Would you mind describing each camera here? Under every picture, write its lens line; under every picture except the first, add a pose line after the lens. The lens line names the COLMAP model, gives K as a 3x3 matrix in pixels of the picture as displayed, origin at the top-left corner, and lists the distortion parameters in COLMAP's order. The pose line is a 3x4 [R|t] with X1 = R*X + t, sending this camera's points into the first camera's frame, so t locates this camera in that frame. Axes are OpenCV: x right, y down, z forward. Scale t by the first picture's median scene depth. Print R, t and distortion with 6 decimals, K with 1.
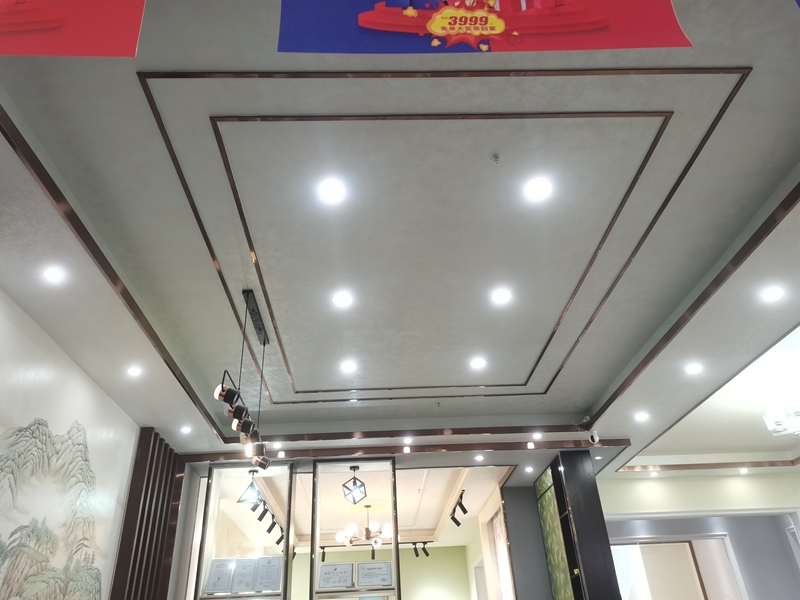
lens RADIAL K [[609.7, 0, 398.2], [0, 609.7, 297.8], [0, 0, 1]] dist [0.057496, -0.030554]
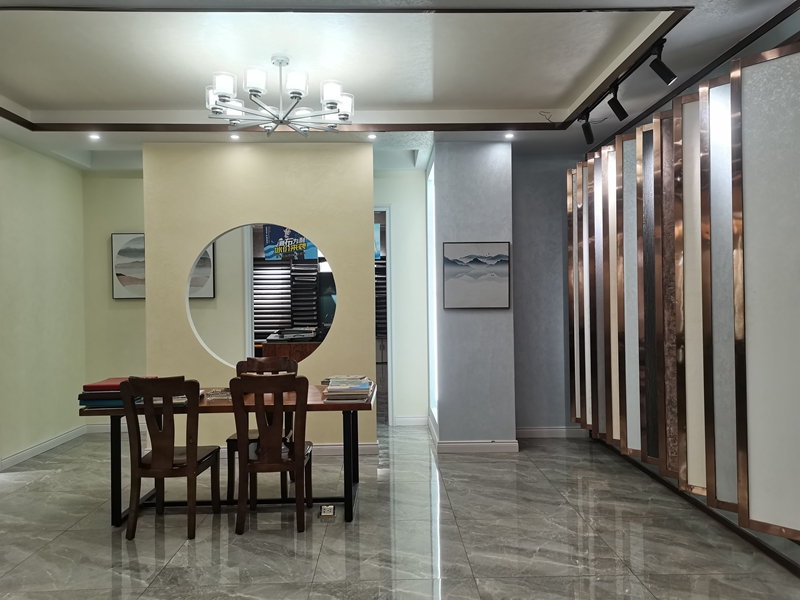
lens RADIAL K [[609.7, 0, 398.0], [0, 609.7, 300.5], [0, 0, 1]] dist [0.057496, -0.030554]
pose [[0.010269, 0.047220, 0.998832, -0.054018], [-0.501852, 0.864216, -0.035696, 0.311904], [-0.864892, -0.500900, 0.032572, 0.651315]]
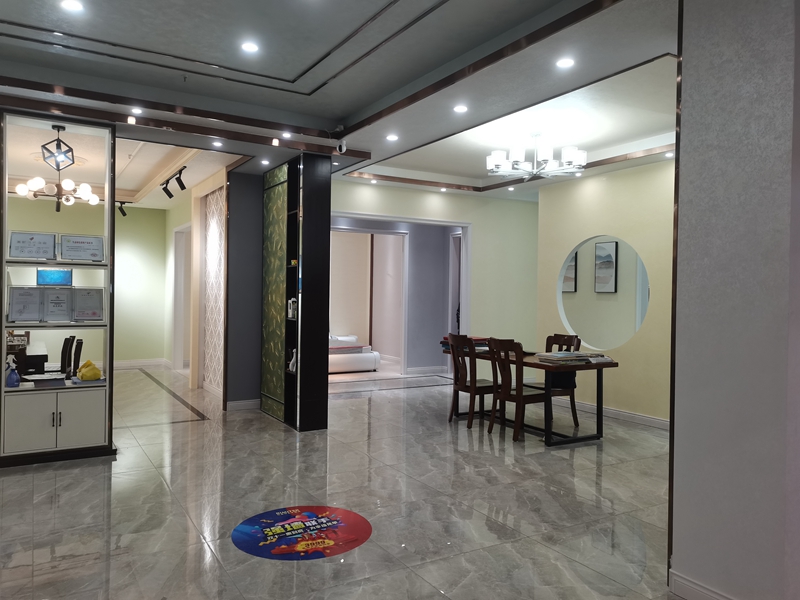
lens RADIAL K [[609.7, 0, 398.1], [0, 609.7, 299.3], [0, 0, 1]] dist [0.057496, -0.030554]
pose [[0.873653, 0.056842, 0.483218, -0.064986], [-0.297184, 0.848706, 0.437470, -0.023670], [-0.385243, -0.525801, 0.758367, 0.085450]]
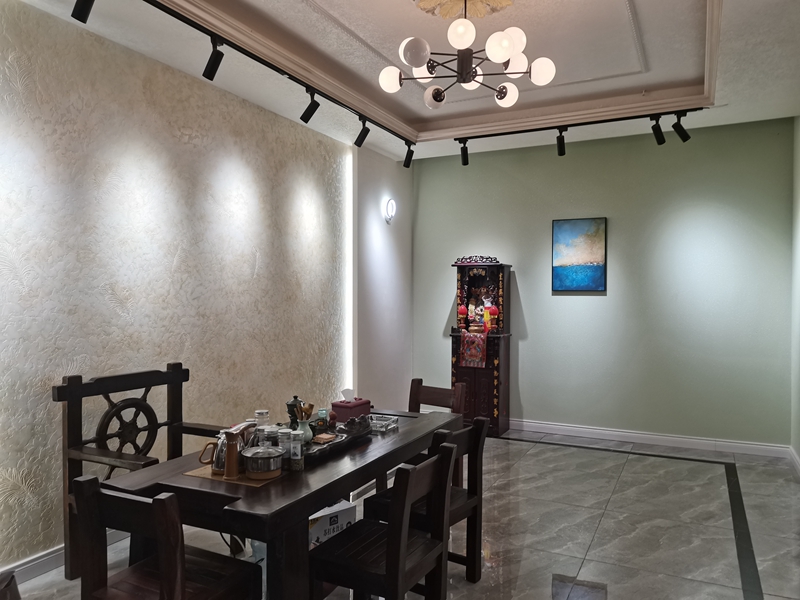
lens RADIAL K [[609.7, 0, 402.4], [0, 609.7, 301.0], [0, 0, 1]] dist [0.057496, -0.030554]
pose [[0.880190, 0.053414, -0.471606, 0.154112], [0.206458, 0.851624, 0.481780, 0.470497], [0.427365, -0.521425, 0.738563, 0.941119]]
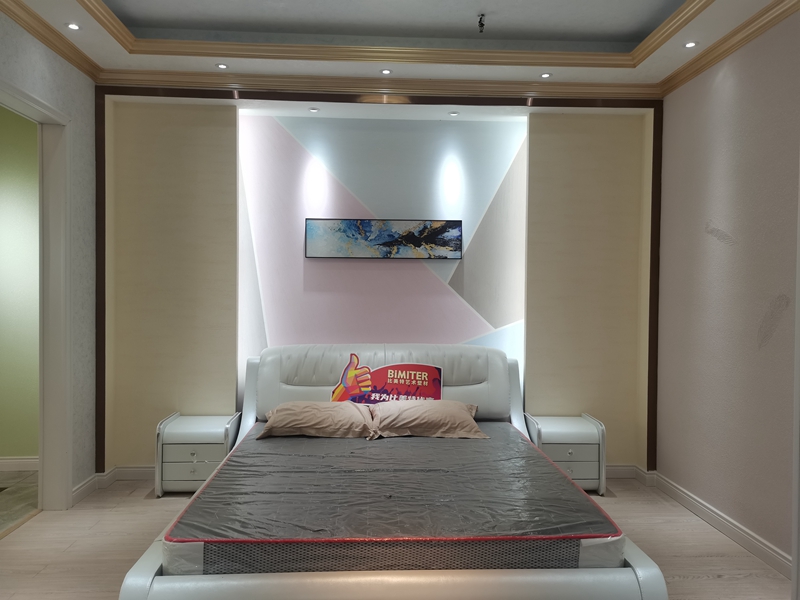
lens RADIAL K [[609.7, 0, 393.2], [0, 609.7, 296.9], [0, 0, 1]] dist [0.057496, -0.030554]
pose [[0.998266, 0.058283, 0.008248, 0.586835], [-0.053895, 0.848630, 0.526235, 0.572011], [0.023671, -0.525767, 0.850299, 1.152132]]
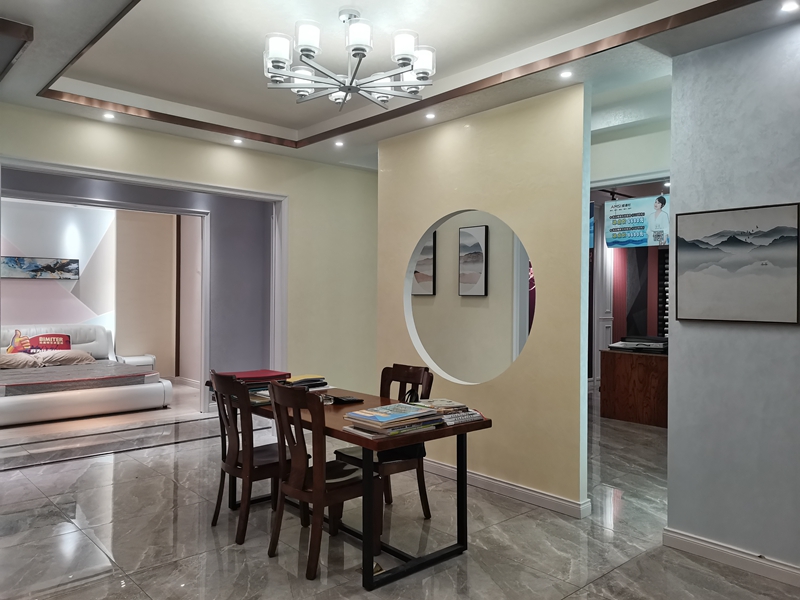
lens RADIAL K [[609.7, 0, 398.8], [0, 609.7, 297.8], [0, 0, 1]] dist [0.057496, -0.030554]
pose [[0.760918, 0.054603, 0.646547, 0.291311], [-0.371936, 0.853197, 0.365675, 0.119171], [-0.531665, -0.518723, 0.669522, 0.370933]]
